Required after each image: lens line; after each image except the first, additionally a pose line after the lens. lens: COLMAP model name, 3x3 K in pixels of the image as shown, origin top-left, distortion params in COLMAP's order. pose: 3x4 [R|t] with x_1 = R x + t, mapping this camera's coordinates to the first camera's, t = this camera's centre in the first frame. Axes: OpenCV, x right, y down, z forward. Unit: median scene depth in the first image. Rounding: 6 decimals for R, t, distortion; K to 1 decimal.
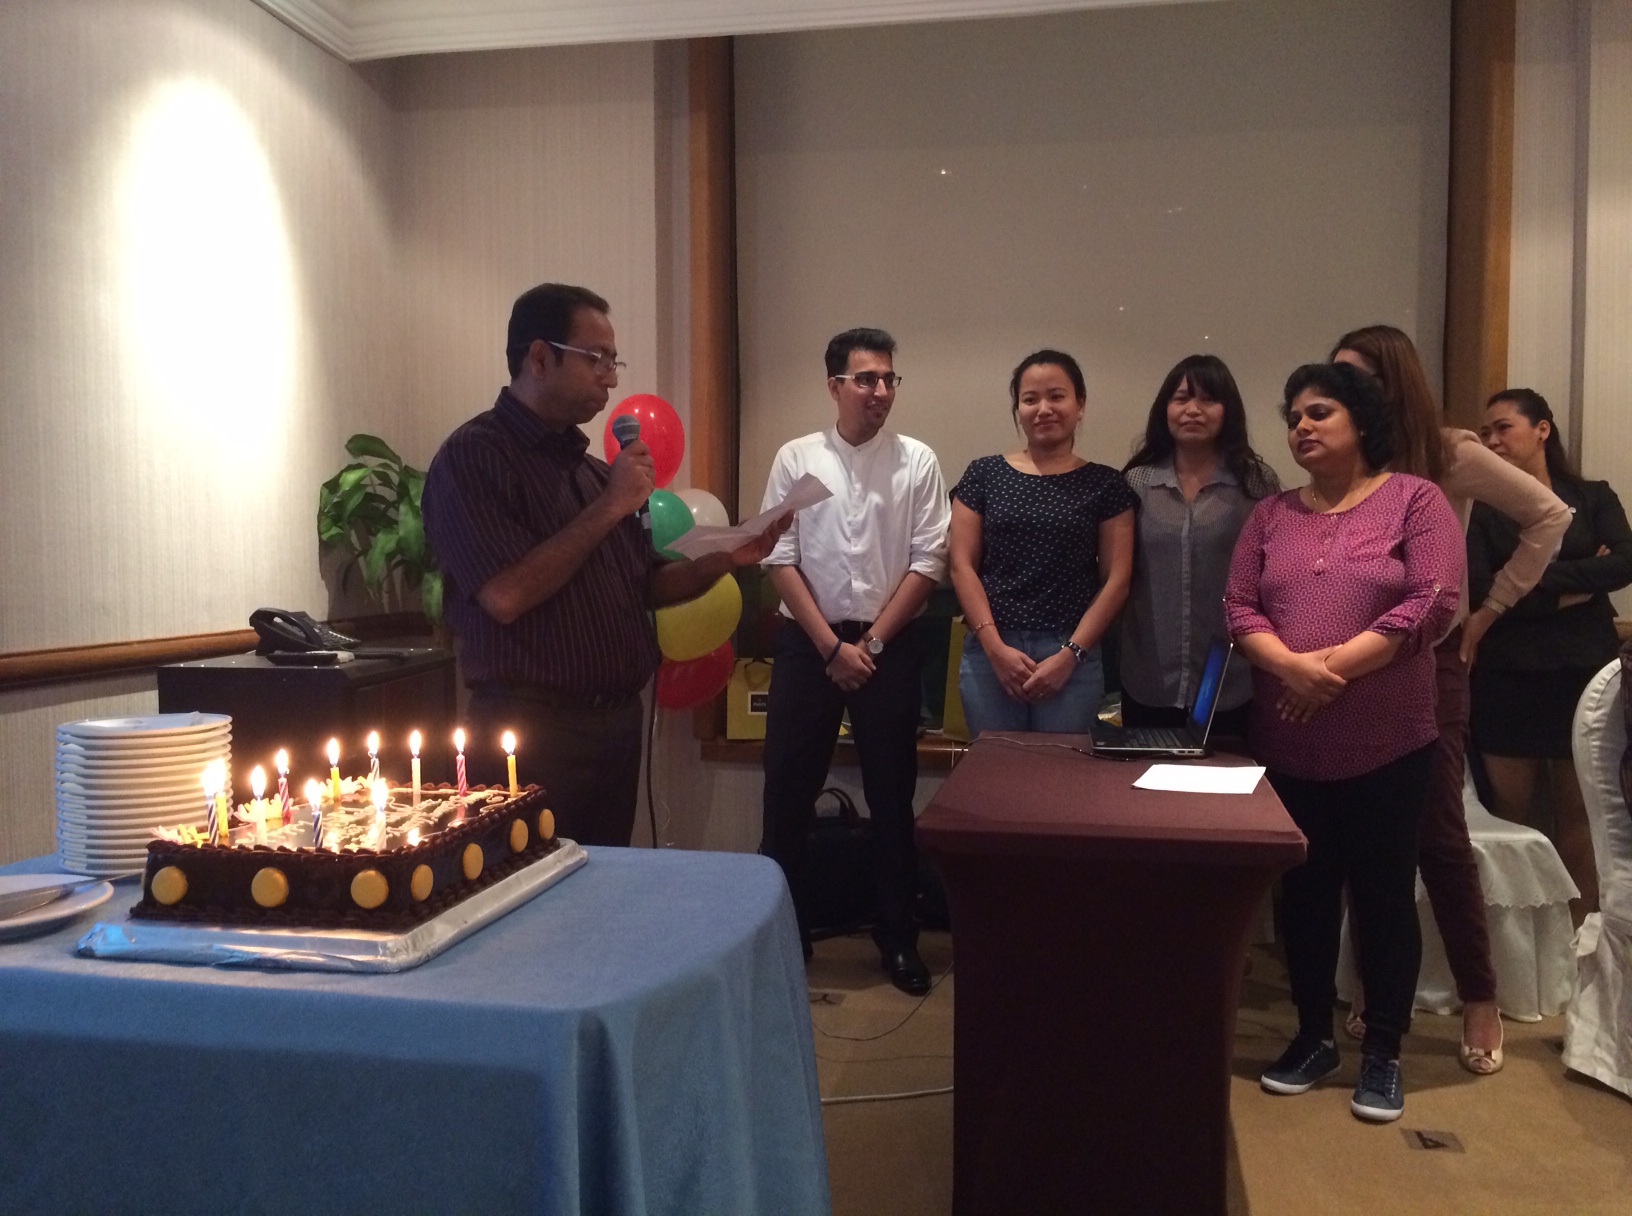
lens RADIAL K [[1368.4, 0, 818.9], [0, 1368.4, 600.3], [0, 0, 1]] dist [0.039650, -0.025577]
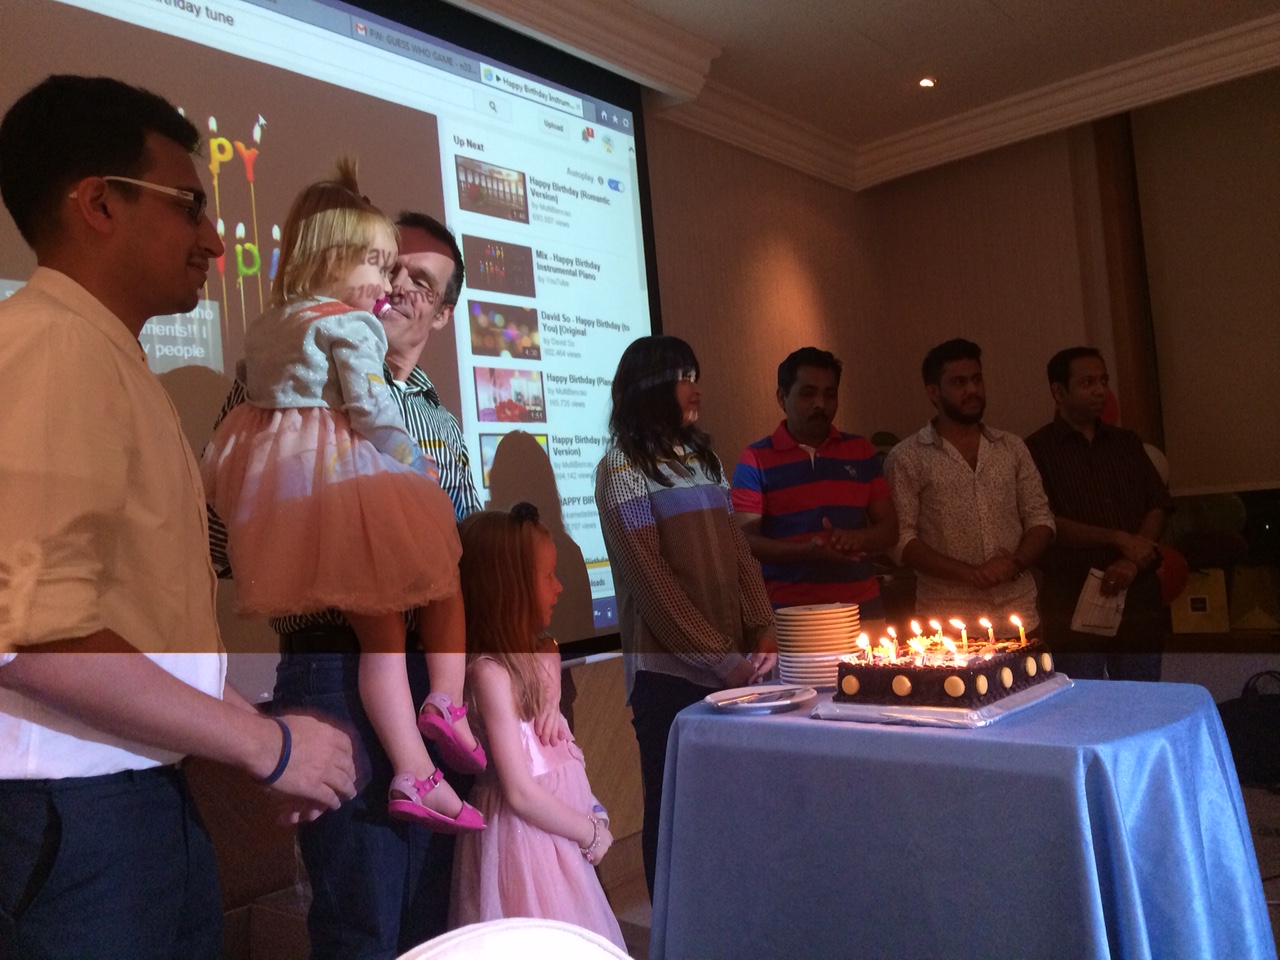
lens RADIAL K [[1073.3, 0, 633.2], [0, 1073.3, 486.5], [0, 0, 1]] dist [0.039650, -0.025577]
pose [[0.863187, -0.089948, -0.496808, 0.018669], [0.065370, 0.995631, -0.066682, 0.002994], [0.500635, 0.025082, 0.865295, -0.190091]]
